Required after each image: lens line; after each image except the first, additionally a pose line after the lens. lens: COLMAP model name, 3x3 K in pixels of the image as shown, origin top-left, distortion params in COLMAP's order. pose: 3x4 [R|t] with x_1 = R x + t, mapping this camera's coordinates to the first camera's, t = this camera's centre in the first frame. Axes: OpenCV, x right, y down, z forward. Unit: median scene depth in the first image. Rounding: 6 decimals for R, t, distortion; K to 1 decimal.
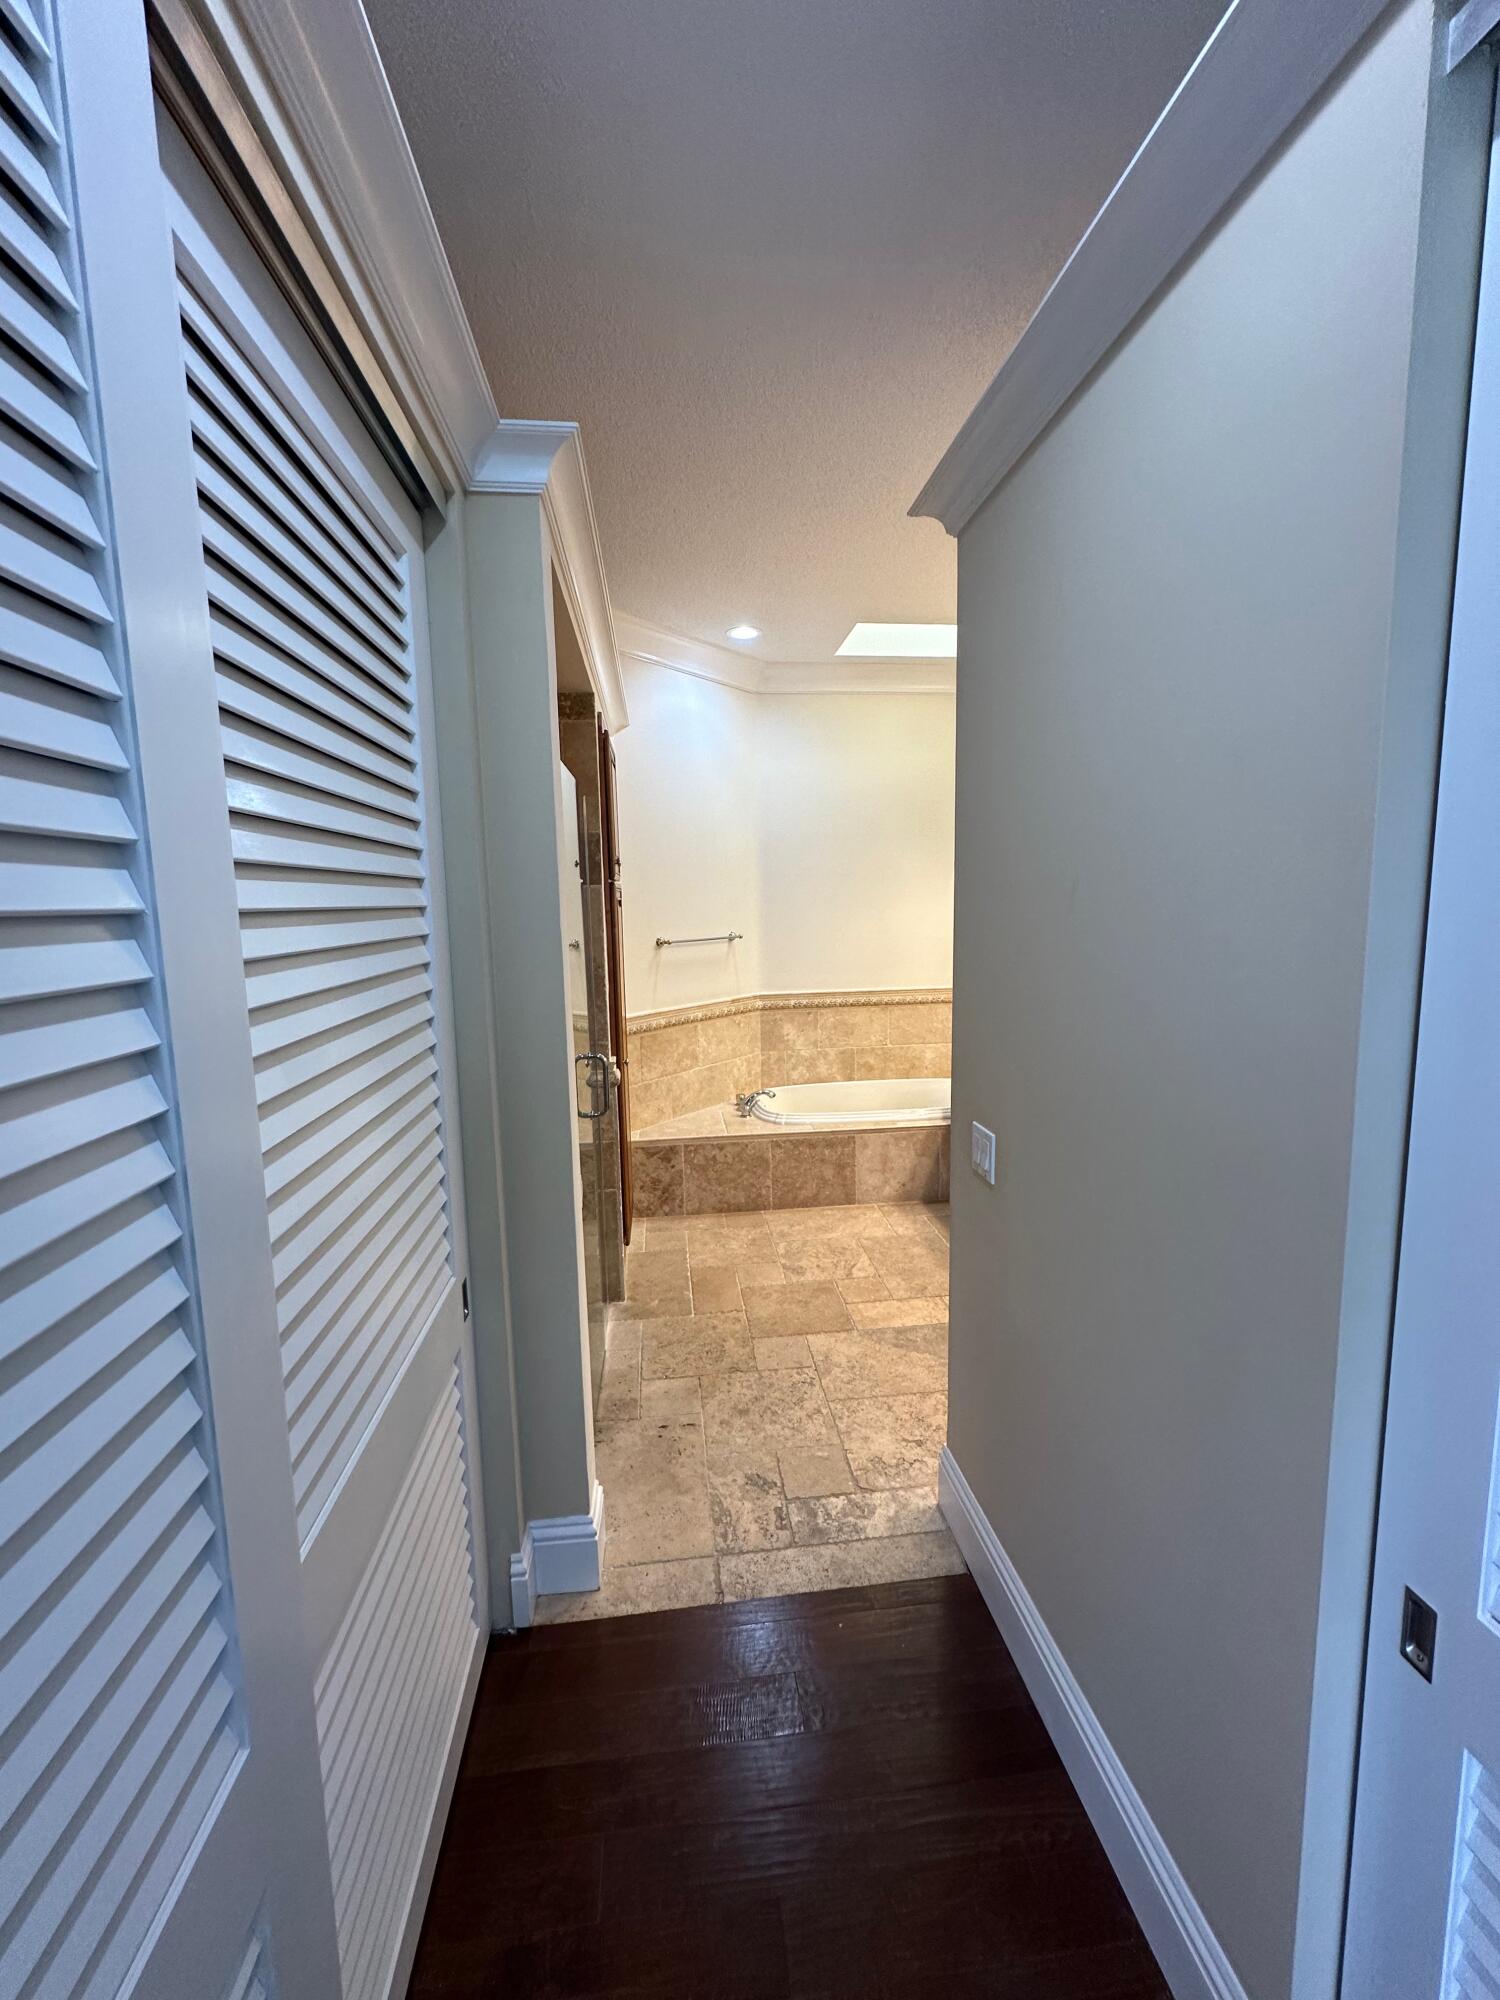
lens RADIAL K [[798.4, 0, 749.9], [0, 798.4, 996.3], [0, 0, 1]] dist [-0.000517, -0.000403]
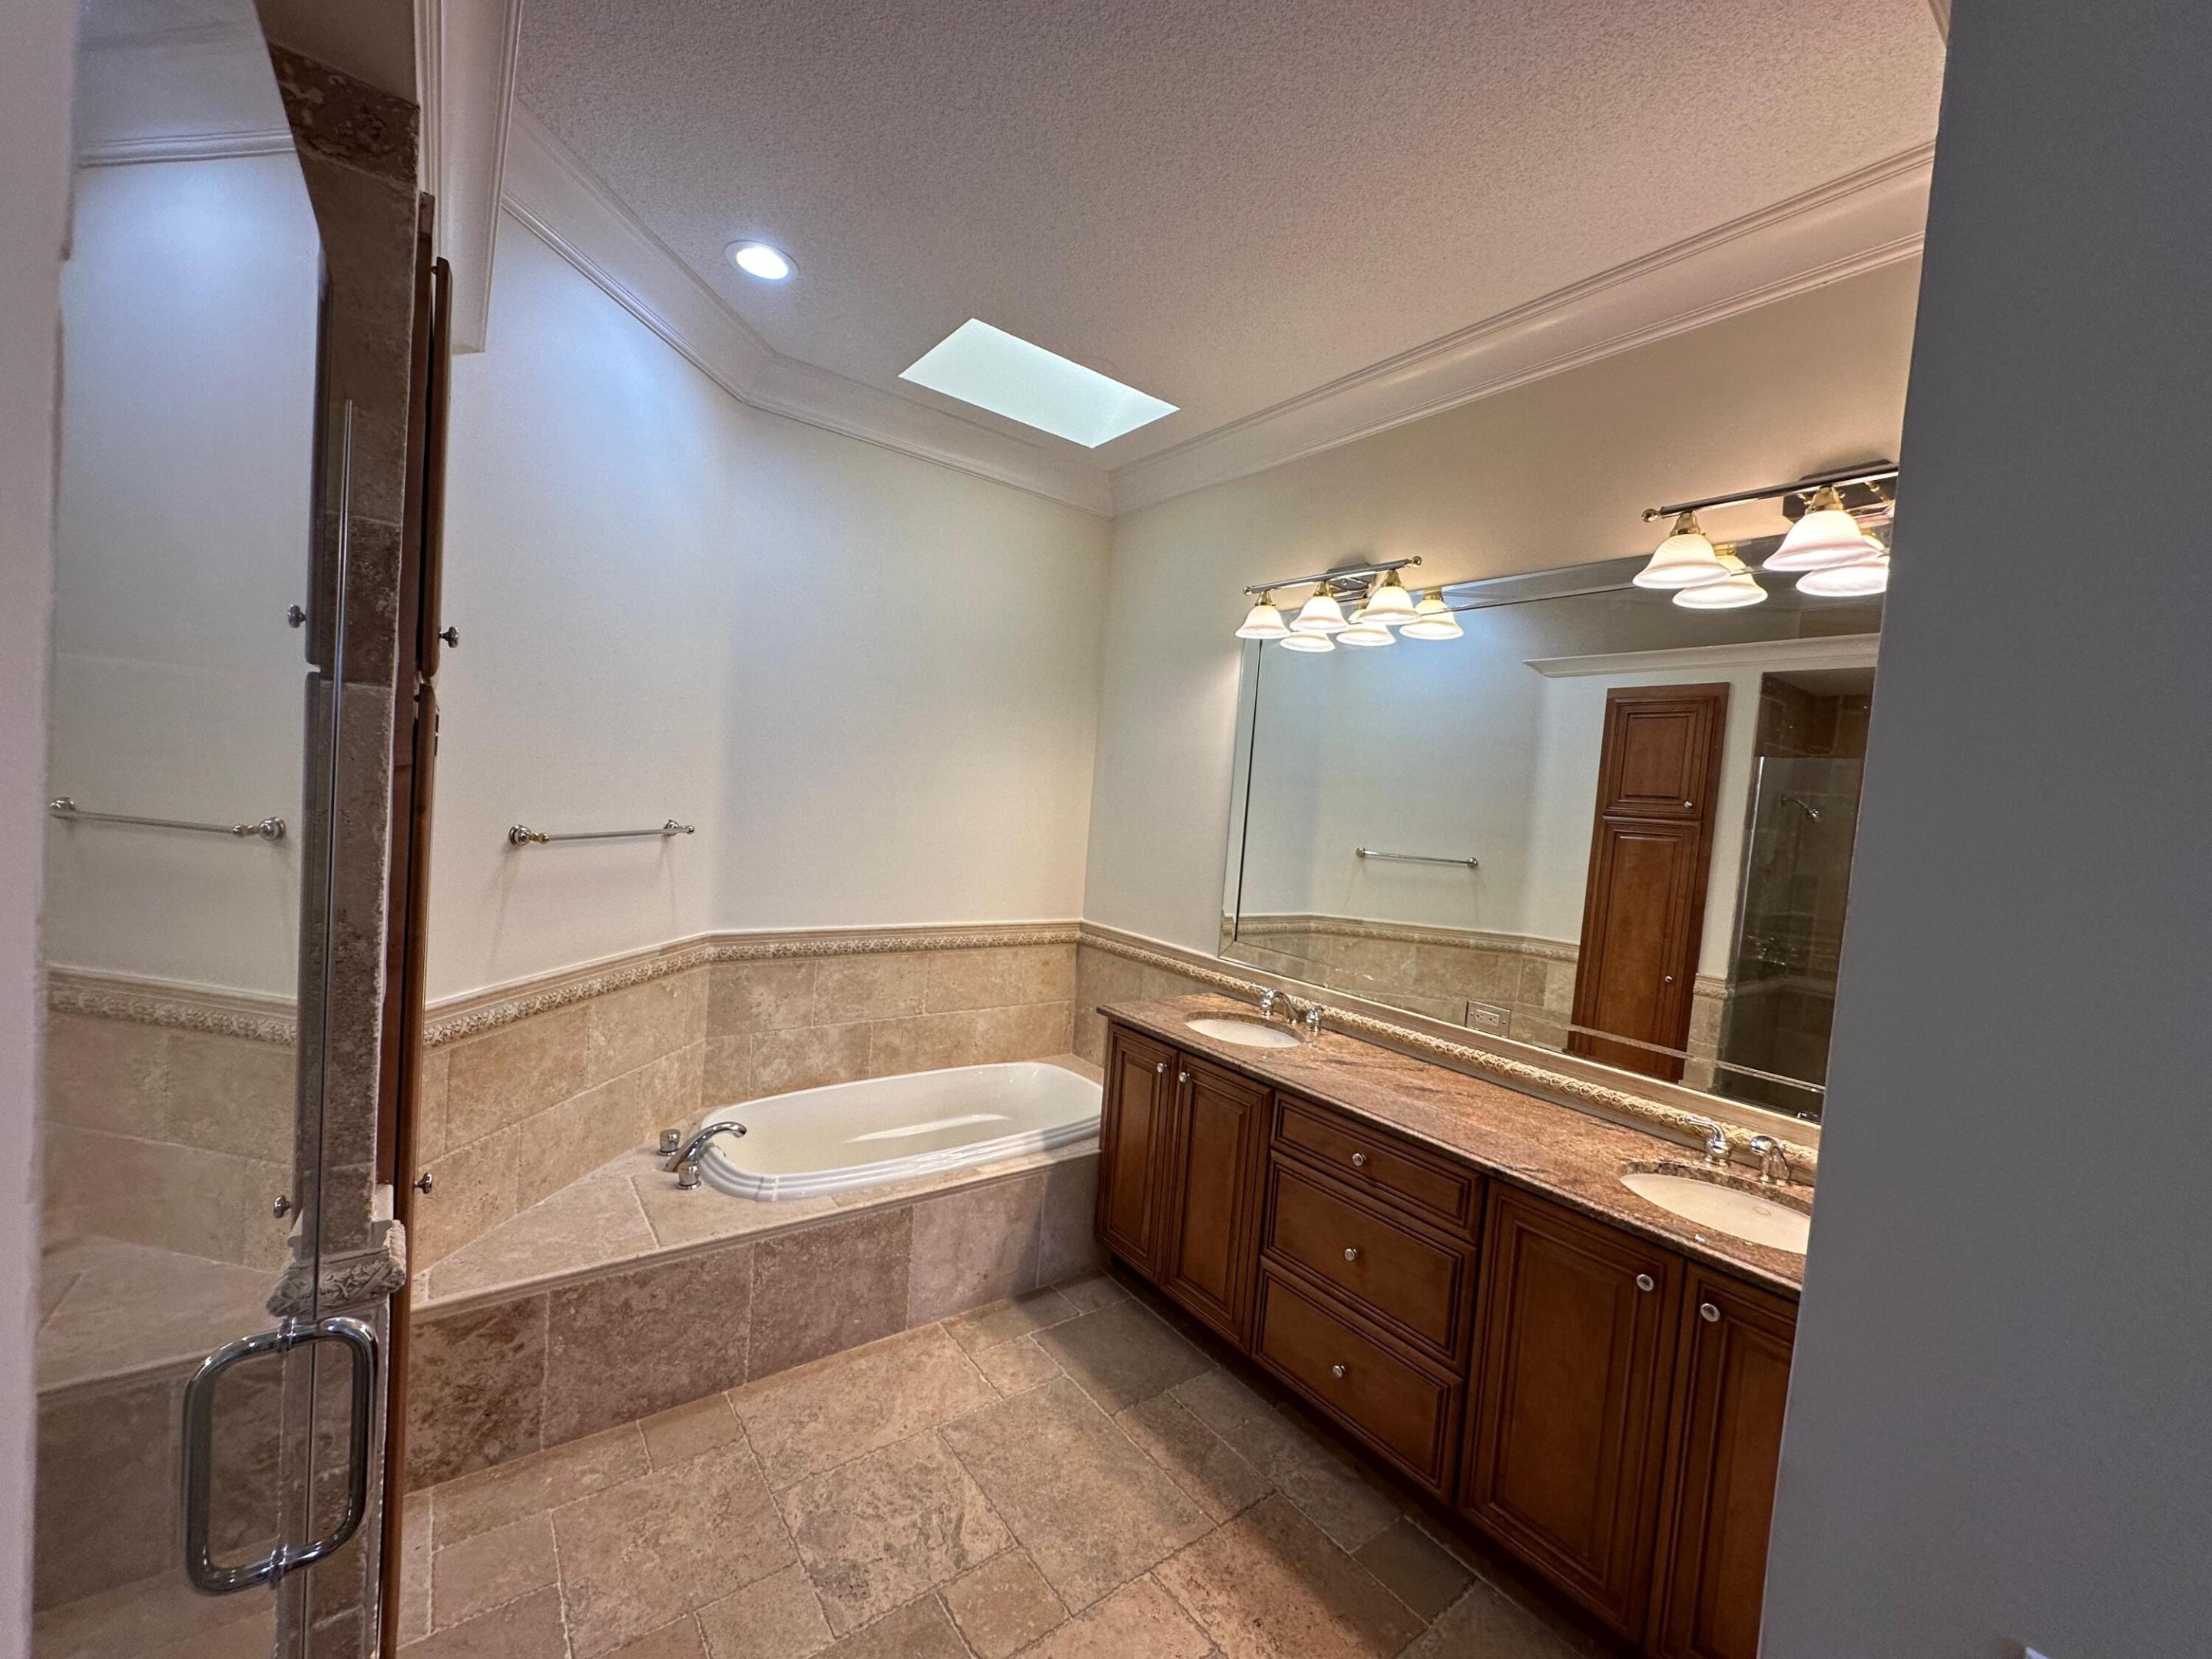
lens RADIAL K [[883.0, 0, 1109.1], [0, 883.0, 830.3], [0, 0, 1]] dist [-0.000517, -0.000403]
pose [[0.856430, 0.064412, 0.512229, -0.083168], [-0.031718, 0.996877, -0.072324, -0.046061], [-0.515288, 0.045693, 0.855798, 0.389270]]
